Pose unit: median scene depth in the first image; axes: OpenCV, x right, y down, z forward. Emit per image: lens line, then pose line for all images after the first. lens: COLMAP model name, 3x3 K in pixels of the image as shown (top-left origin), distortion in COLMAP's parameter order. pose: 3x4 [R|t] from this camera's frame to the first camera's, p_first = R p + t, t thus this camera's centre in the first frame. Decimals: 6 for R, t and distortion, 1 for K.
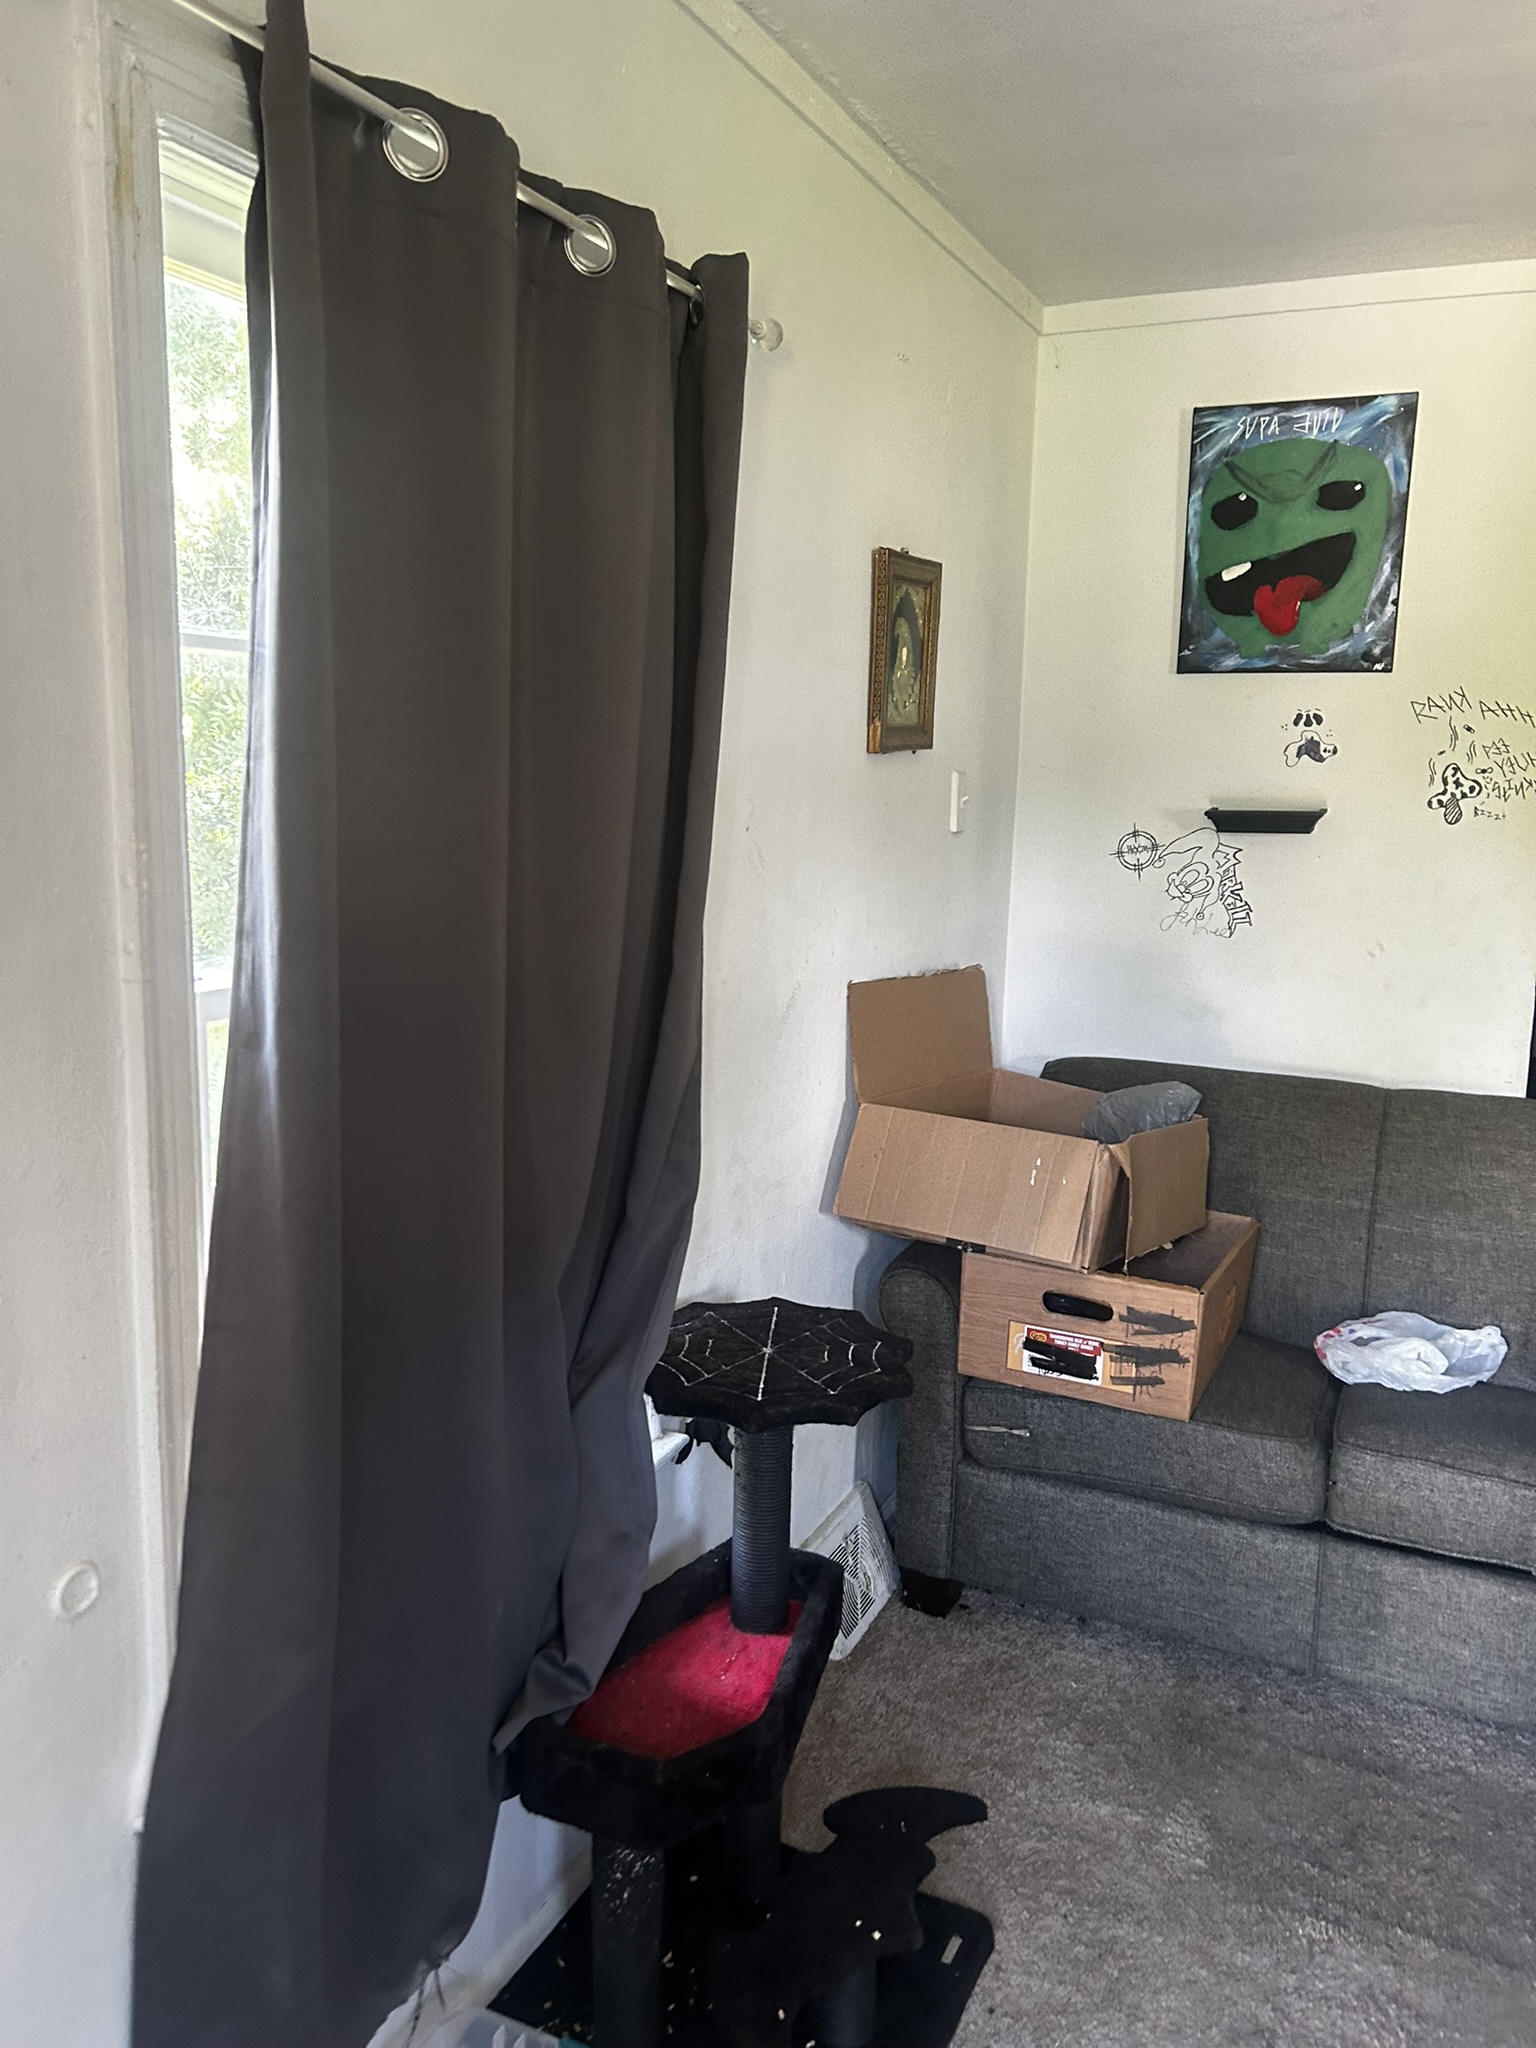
lens RADIAL K [[1564.7, 0, 768.0], [0, 1564.7, 1024.0], [0, 0, 1]] dist [0.059352, -0.051635]
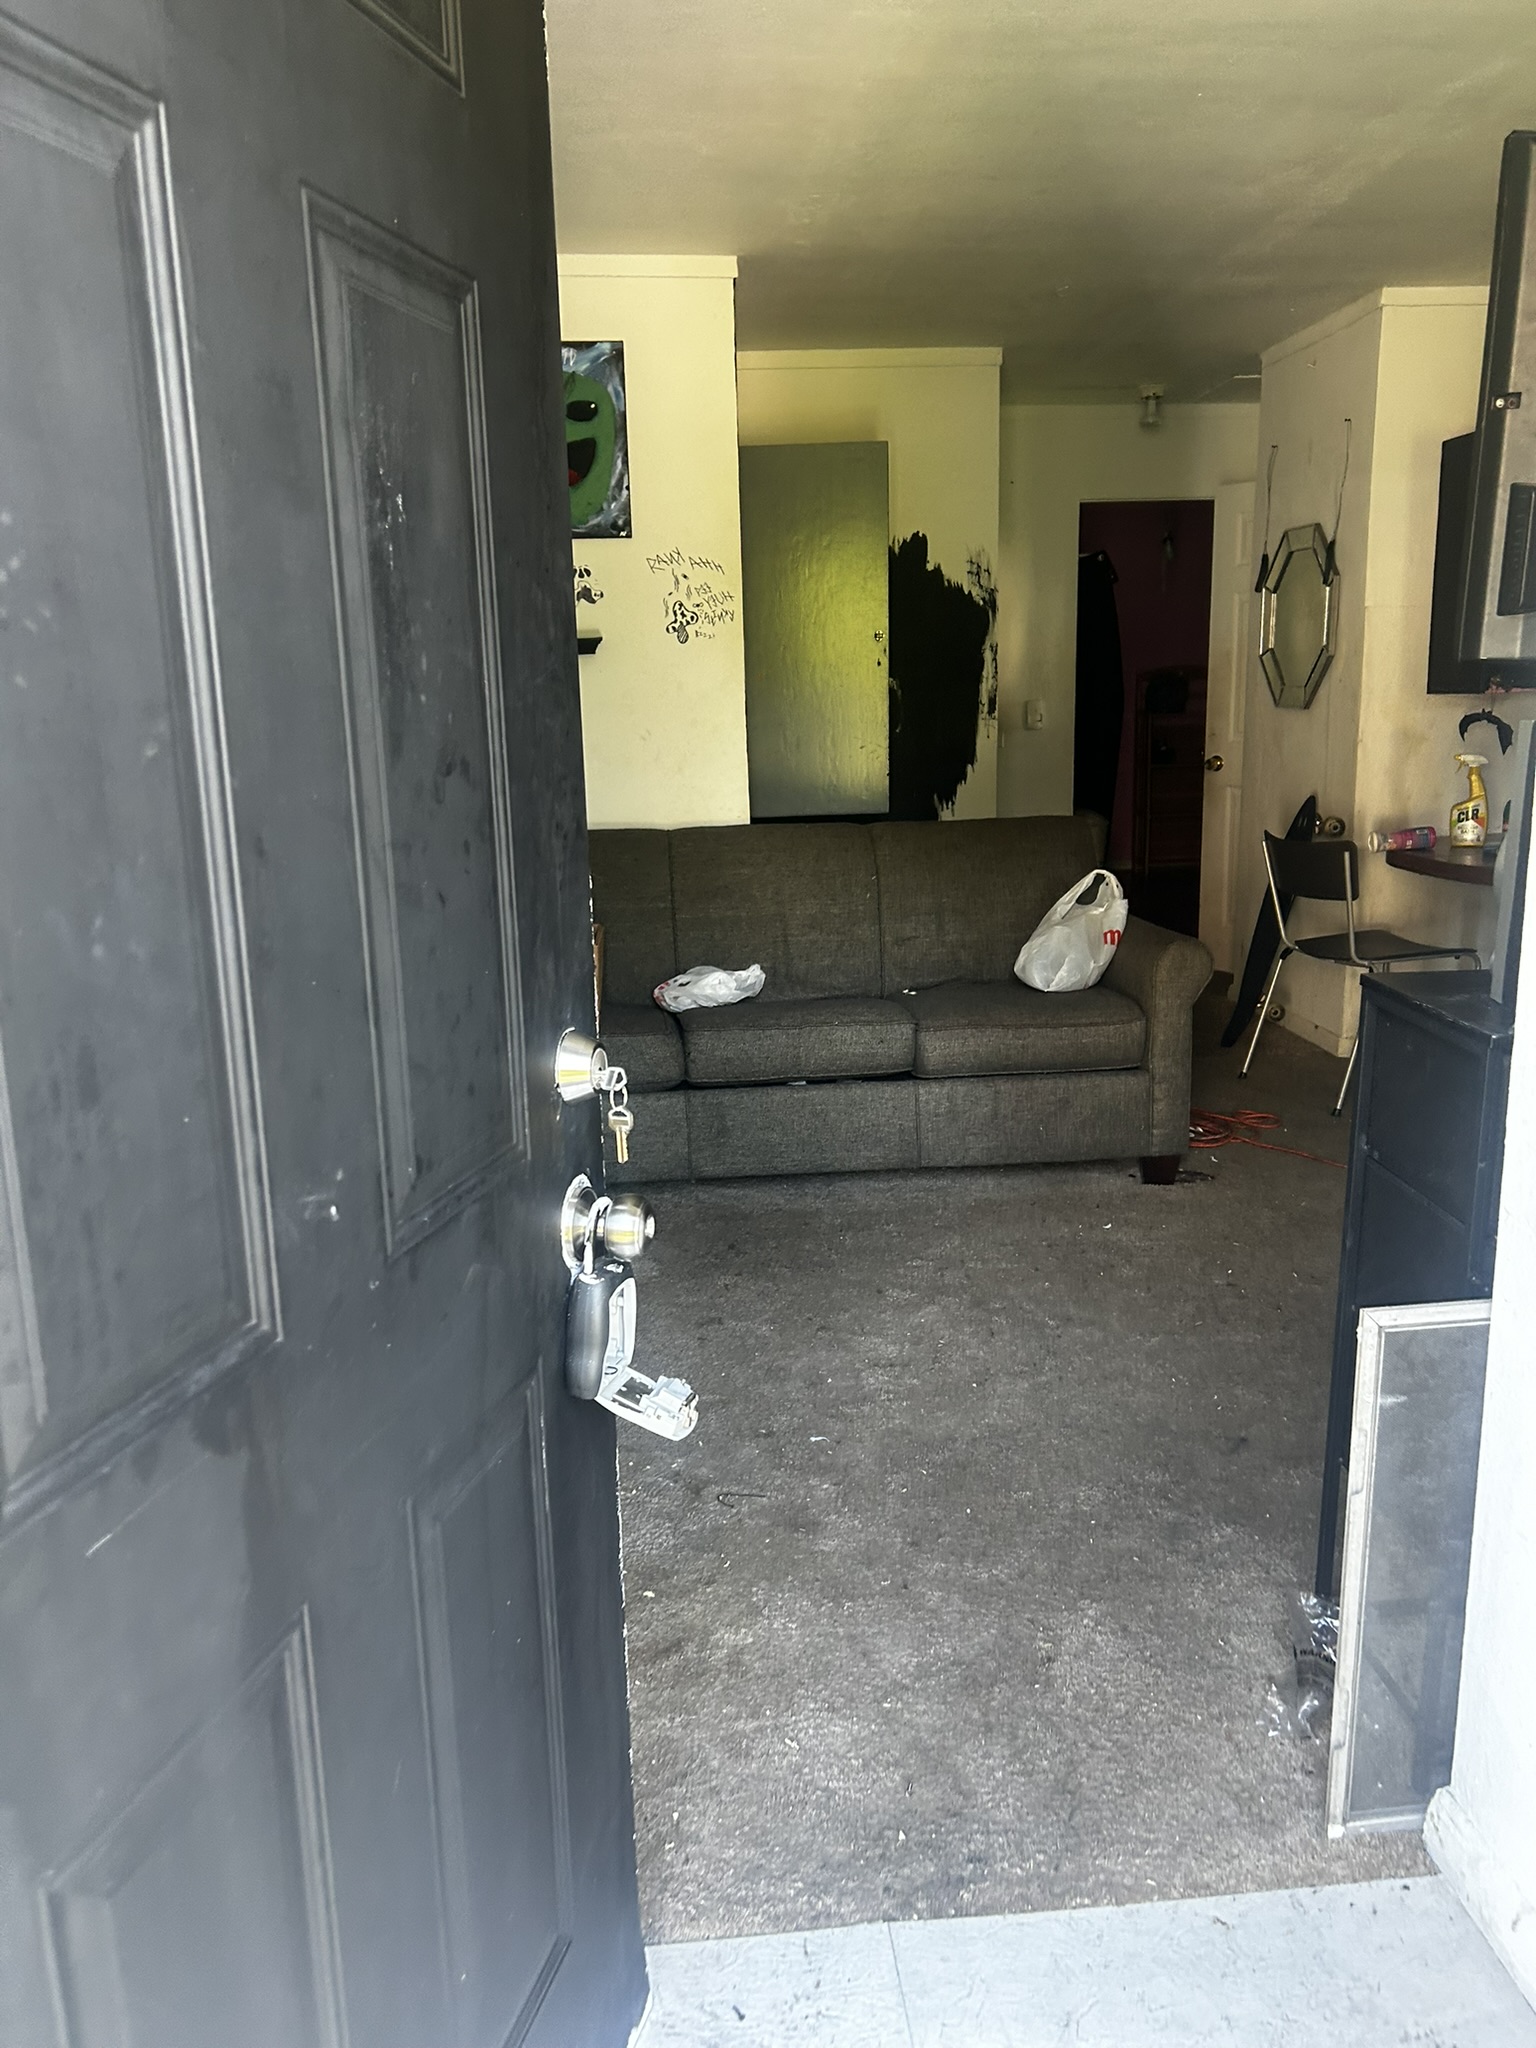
lens RADIAL K [[1539.3, 0, 752.5], [0, 1539.3, 1019.5], [0, 0, 1]] dist [0.162409, -0.419434]
pose [[0.869372, -0.151680, 0.470304, -0.255576], [0.131873, 0.988425, 0.075010, 0.125254], [-0.476237, -0.003191, 0.879311, -0.320338]]
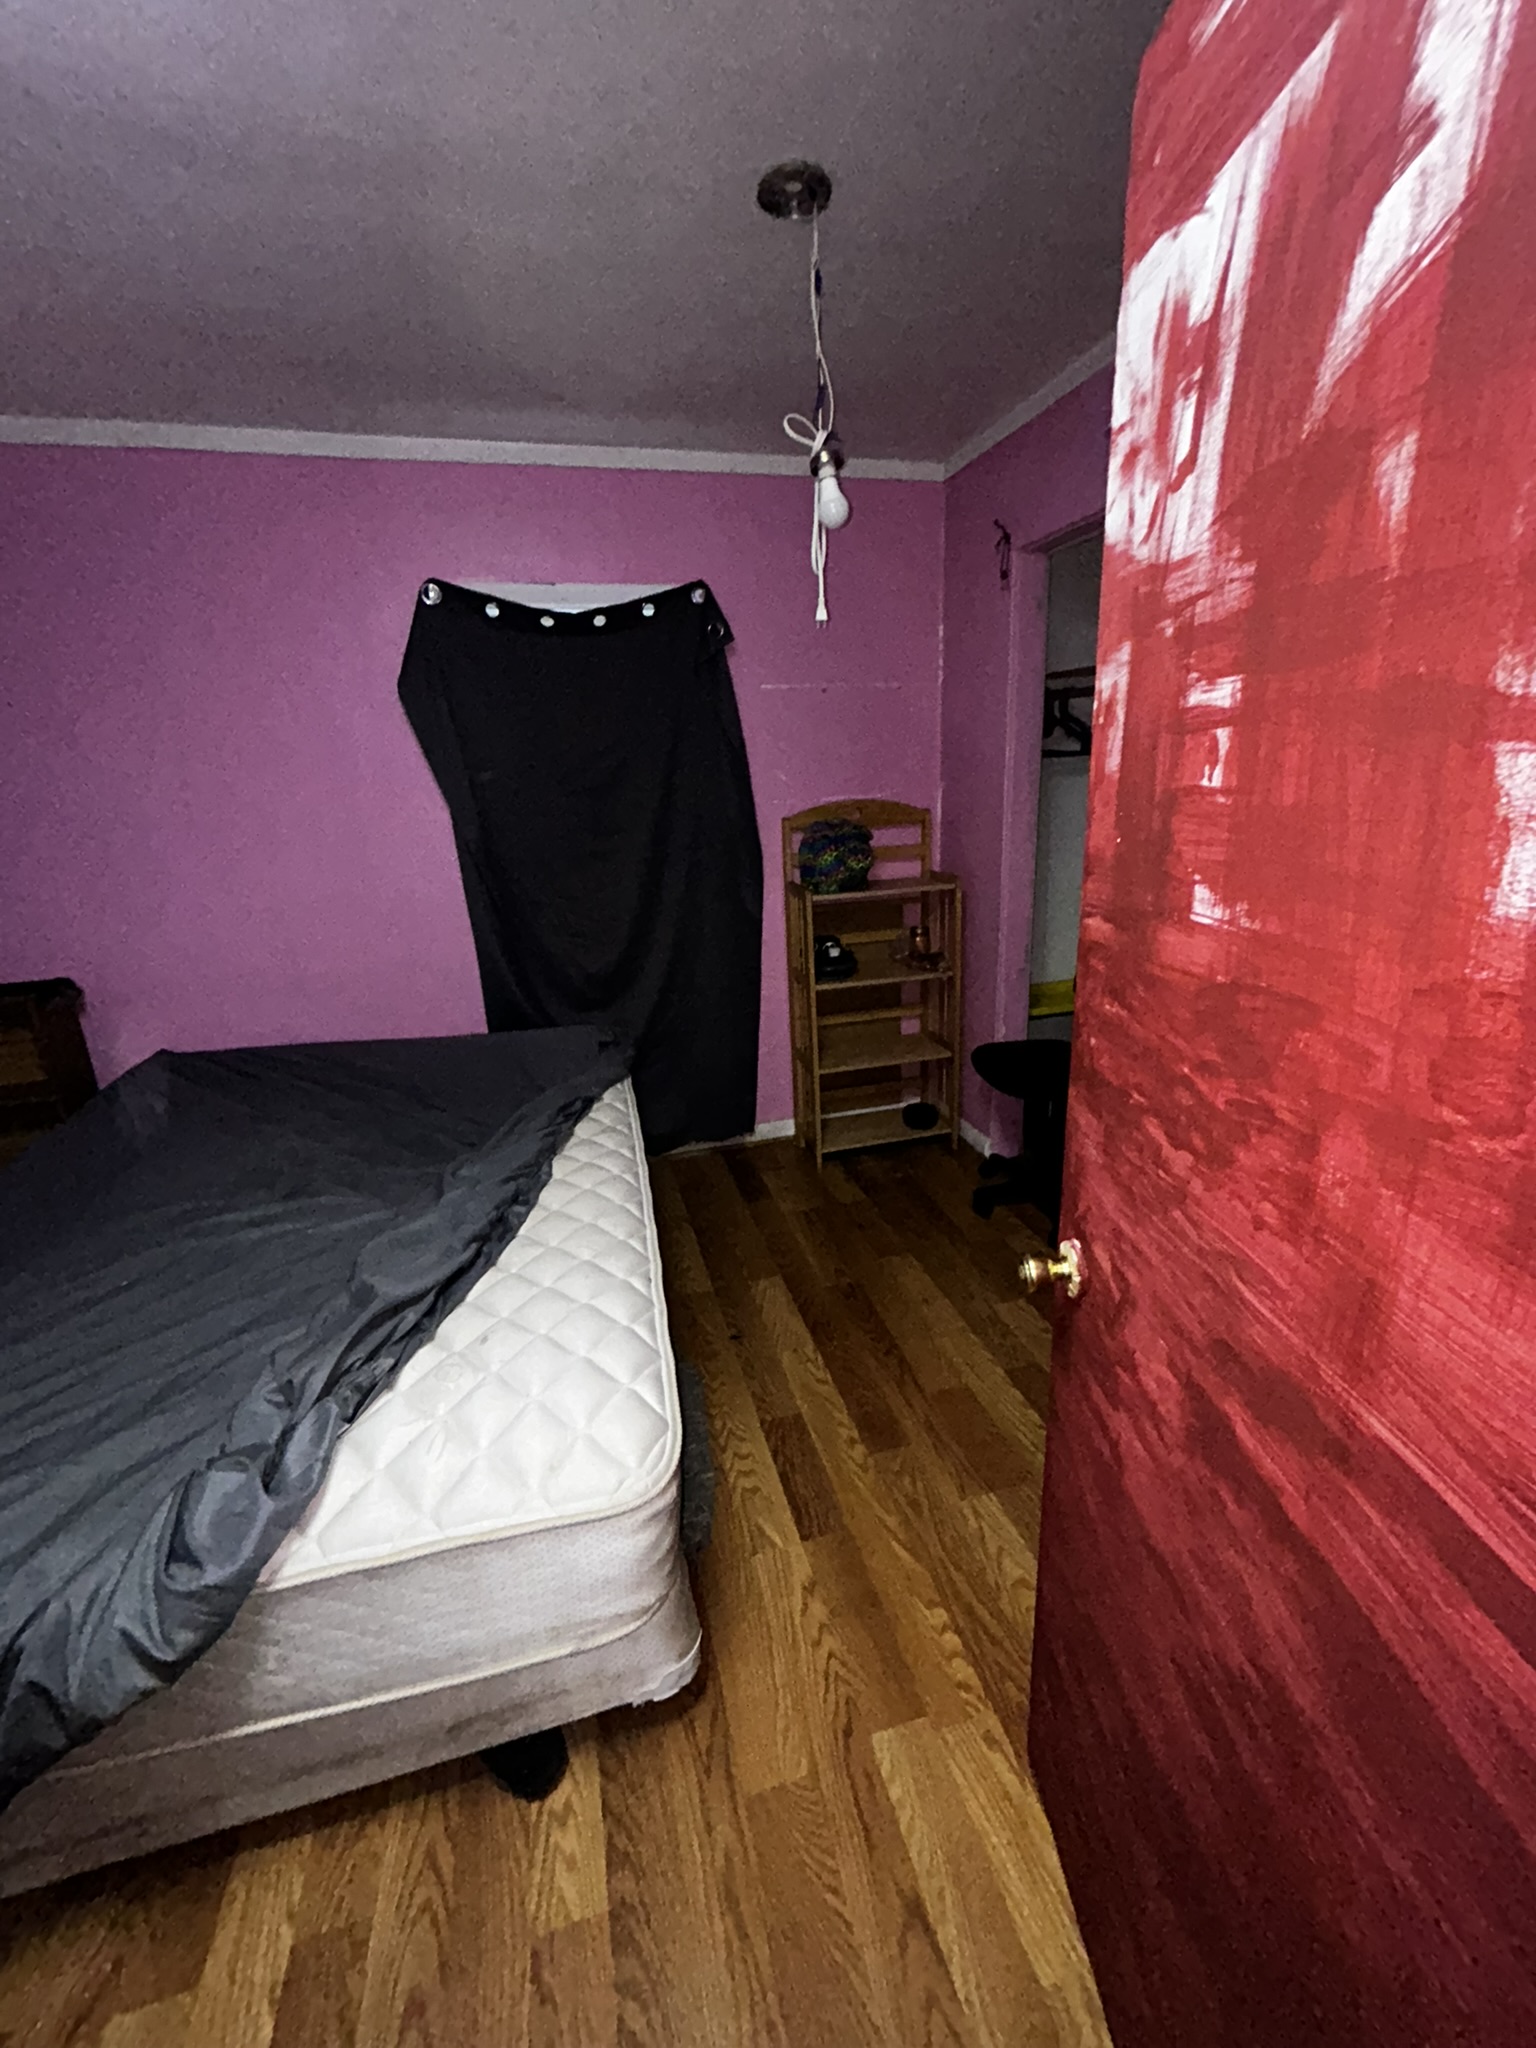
lens RADIAL K [[831.5, 0, 768.6], [0, 831.5, 1021.5], [0, 0, 1]] dist [0.002063, 0.000230]
pose [[0.759687, -0.246246, 0.601863, 1.518129], [0.171340, 0.968623, 0.180032, -0.203094], [-0.627311, -0.033645, 0.778042, 1.504714]]
